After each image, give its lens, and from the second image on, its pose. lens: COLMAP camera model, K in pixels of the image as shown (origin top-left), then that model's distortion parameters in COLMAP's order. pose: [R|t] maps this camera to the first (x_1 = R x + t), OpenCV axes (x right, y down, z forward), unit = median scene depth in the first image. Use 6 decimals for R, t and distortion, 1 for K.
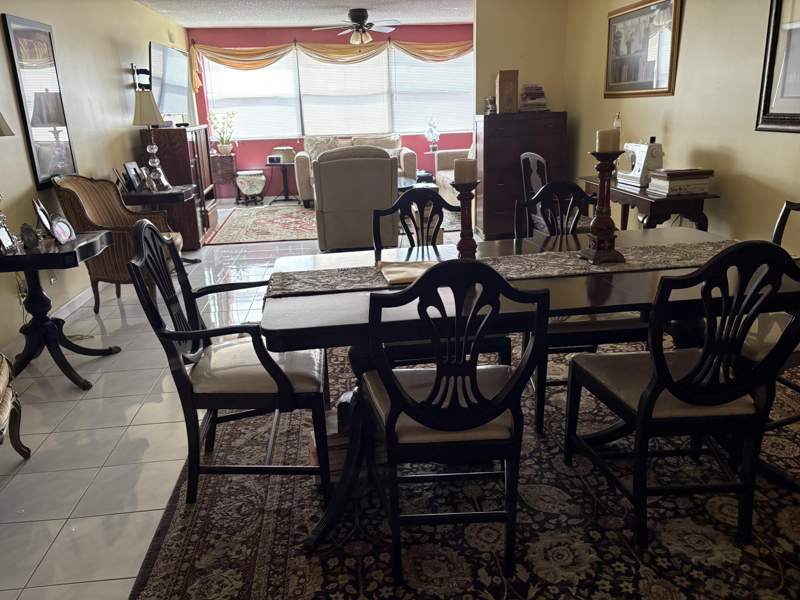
lens RADIAL K [[604.1, 0, 401.9], [0, 604.1, 298.8], [0, 0, 1]] dist [0.050986, 0.003442]
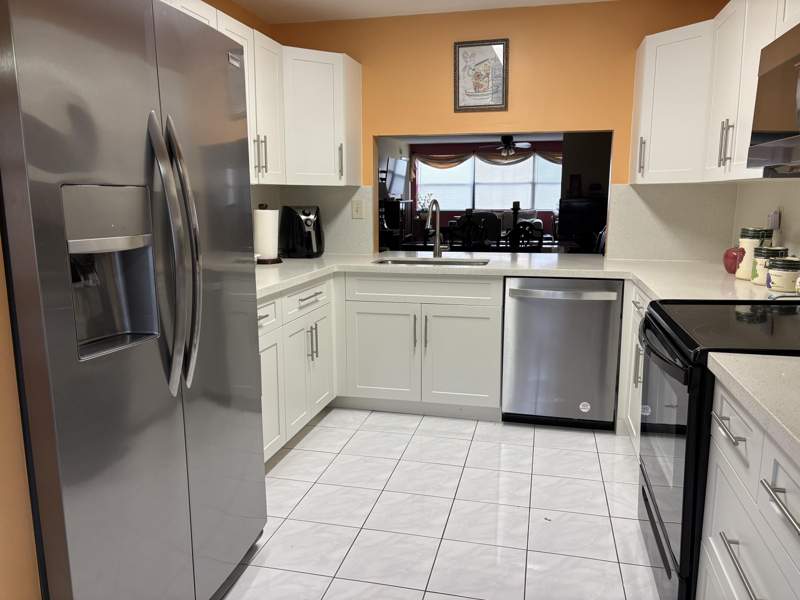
lens RADIAL K [[604.1, 0, 399.3], [0, 604.1, 300.6], [0, 0, 1]] dist [0.050986, 0.003442]
pose [[0.940563, 0.088696, -0.327833, 0.193558], [-0.127981, 0.986699, -0.100229, 0.144813], [0.314583, 0.136228, 0.939404, -0.487165]]
